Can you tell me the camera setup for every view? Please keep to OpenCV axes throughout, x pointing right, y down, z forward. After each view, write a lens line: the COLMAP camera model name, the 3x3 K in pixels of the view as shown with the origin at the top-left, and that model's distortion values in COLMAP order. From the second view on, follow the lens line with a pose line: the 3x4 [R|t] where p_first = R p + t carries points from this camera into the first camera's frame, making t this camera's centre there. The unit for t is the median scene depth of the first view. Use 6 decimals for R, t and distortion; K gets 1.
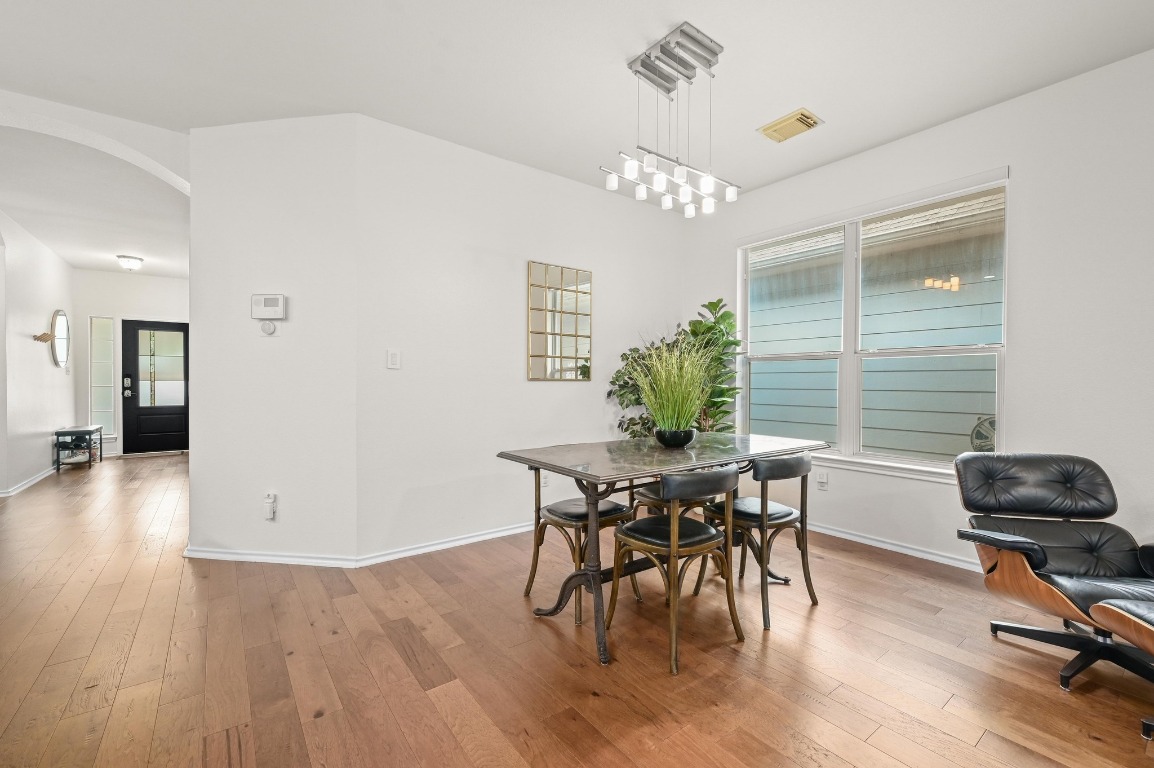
lens RADIAL K [[482.8, 0, 580.2], [0, 482.8, 386.6], [0, 0, 1]] dist [0.003216, 0.000421]
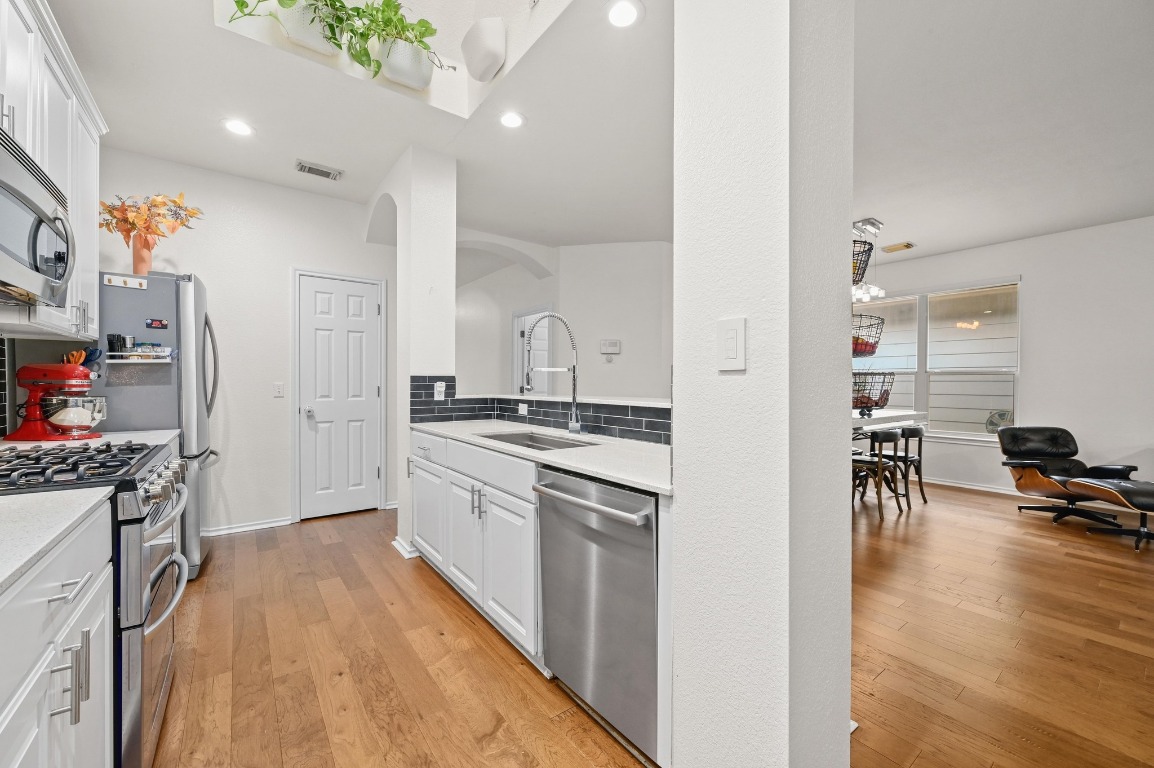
lens RADIAL K [[454.5, 0, 576.1], [0, 454.5, 386.7], [0, 0, 1]] dist [-0.002675, 0.000101]
pose [[0.999983, 0.003632, -0.004637, -0.776619], [-0.003654, 0.999982, -0.004674, -0.007235], [0.004620, 0.004691, 0.999978, -0.713850]]
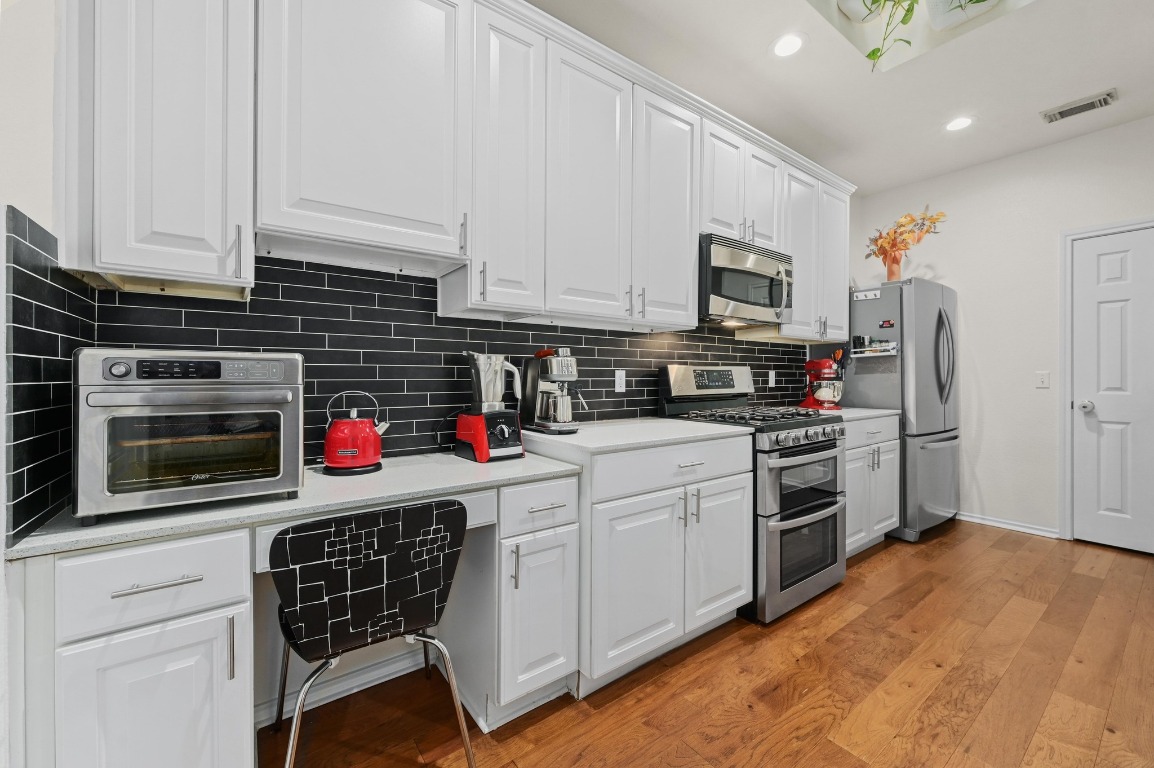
lens RADIAL K [[454.5, 0, 575.9], [0, 454.5, 374.2], [0, 0, 1]] dist [-0.002675, 0.000101]
pose [[-0.015393, -0.006077, -0.999863, -0.490708], [-0.013264, 0.999895, -0.005873, 0.007010], [0.999794, 0.013172, -0.015472, -0.570685]]
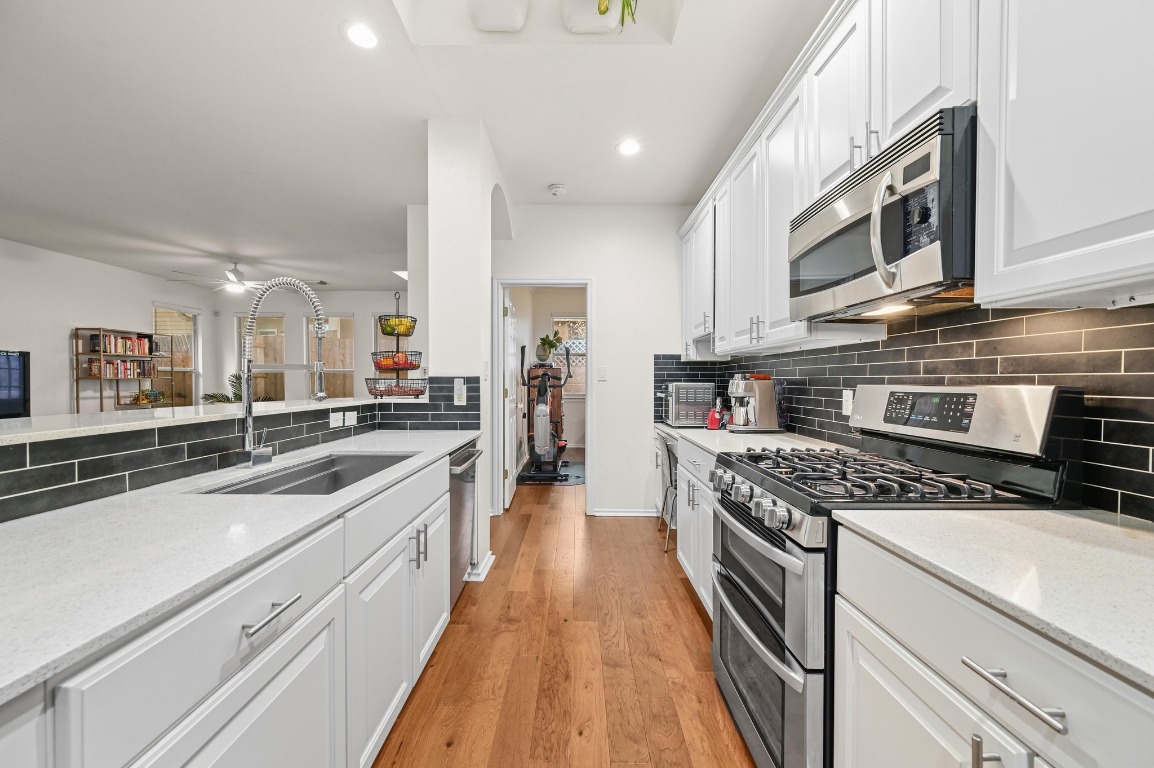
lens RADIAL K [[454.5, 0, 581.7], [0, 454.5, 384.3], [0, 0, 1]] dist [-0.002675, 0.000101]
pose [[-0.803473, -0.009307, 0.595268, -1.407702], [0.002938, 0.999804, 0.019598, -0.030500], [-0.595334, 0.017496, -0.803288, 0.316515]]
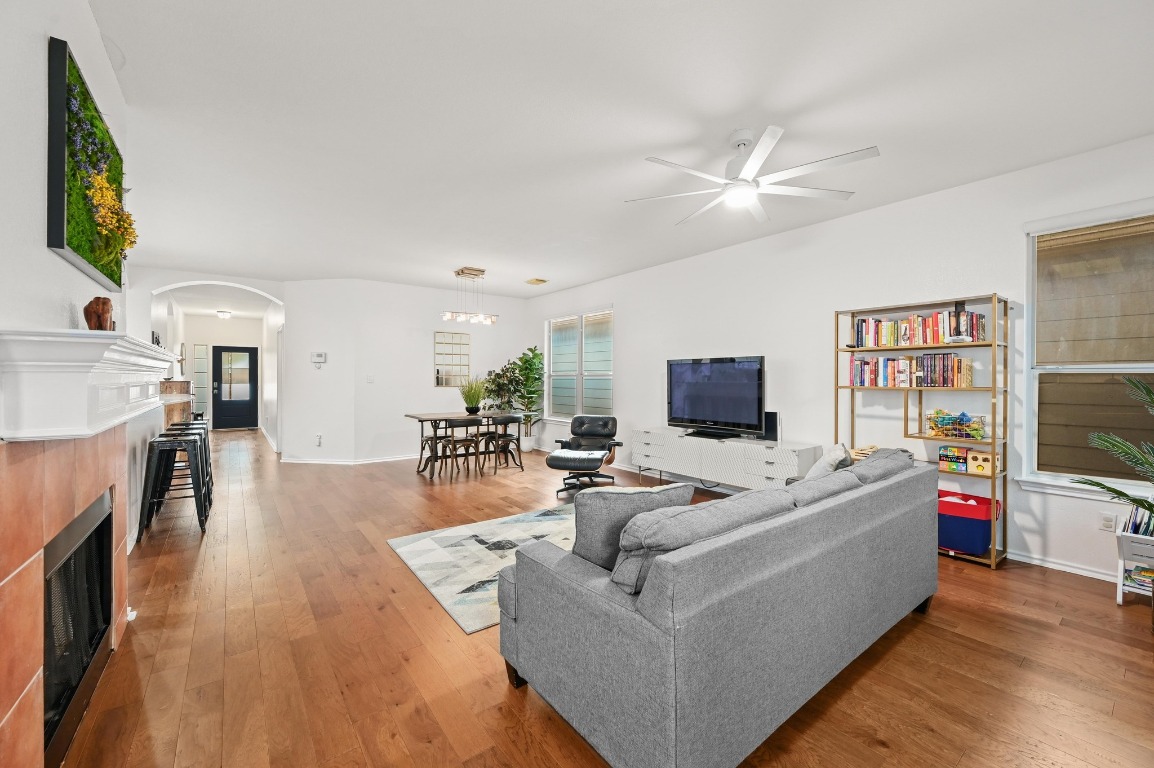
lens RADIAL K [[454.5, 0, 577.3], [0, 454.5, 378.6], [0, 0, 1]] dist [-0.002675, 0.000101]
pose [[0.999977, 0.000431, 0.006741, 0.649264], [-0.000357, 0.999938, -0.011095, -0.033708], [-0.006745, 0.011092, 0.999916, -1.305404]]
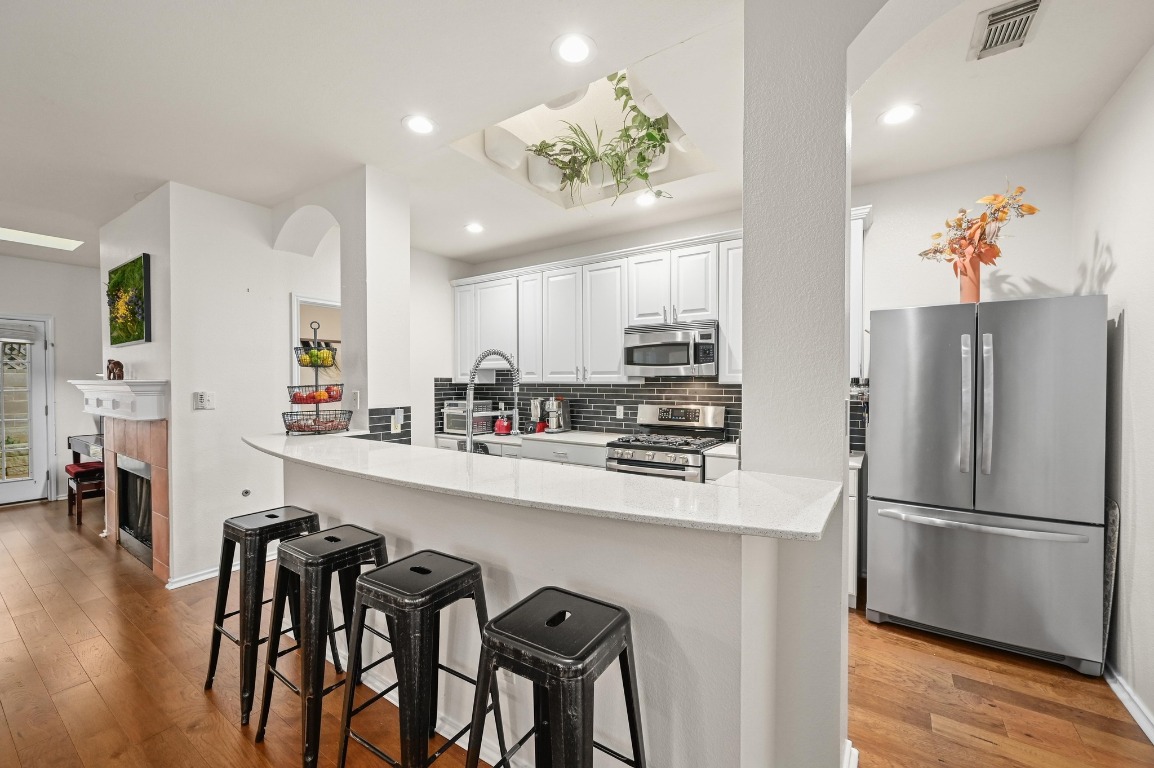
lens RADIAL K [[454.5, 0, 581.1], [0, 454.5, 388.3], [0, 0, 1]] dist [-0.002675, 0.000101]
pose [[-0.941474, 0.003815, -0.337063, -0.708440], [-0.005268, 0.999647, 0.026027, -0.100948], [0.337044, 0.026279, -0.941122, 0.830589]]
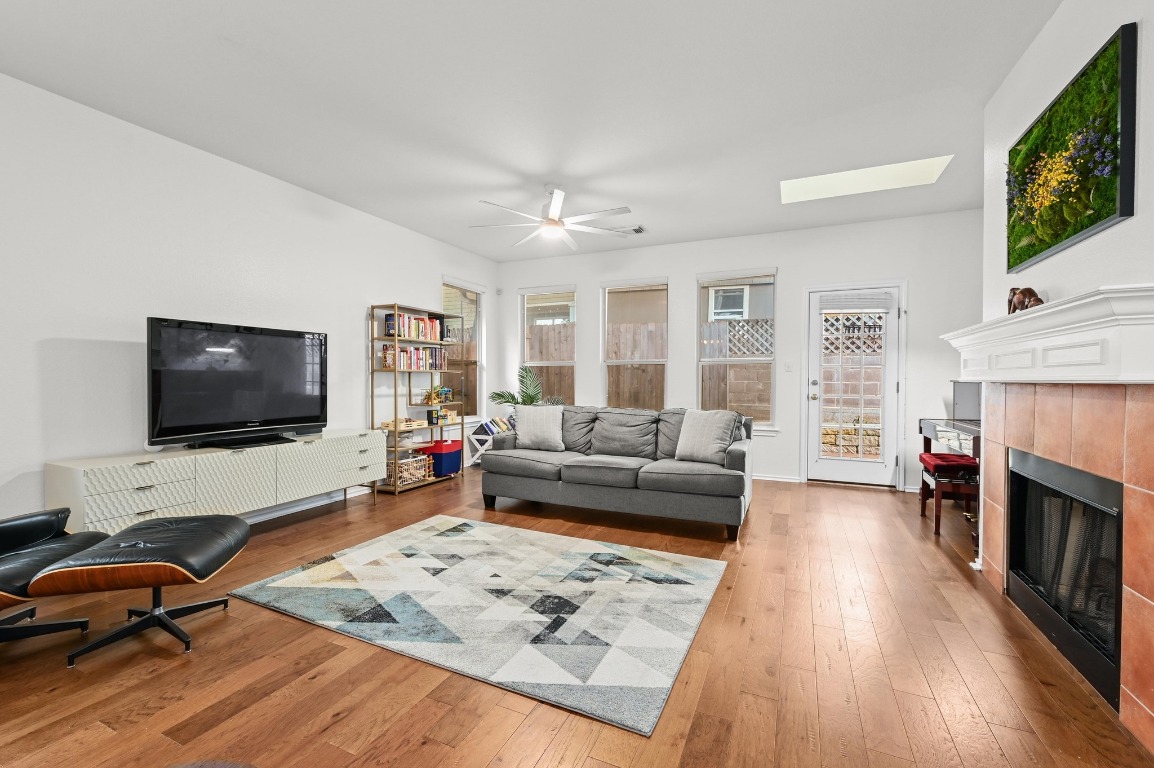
lens RADIAL K [[482.8, 0, 576.2], [0, 482.8, 385.5], [0, 0, 1]] dist [0.003216, 0.000421]
pose [[-0.478367, -0.014366, 0.878042, -0.259487], [0.006786, 0.999776, 0.020054, -0.001847], [-0.878134, 0.015552, -0.478163, 0.219176]]
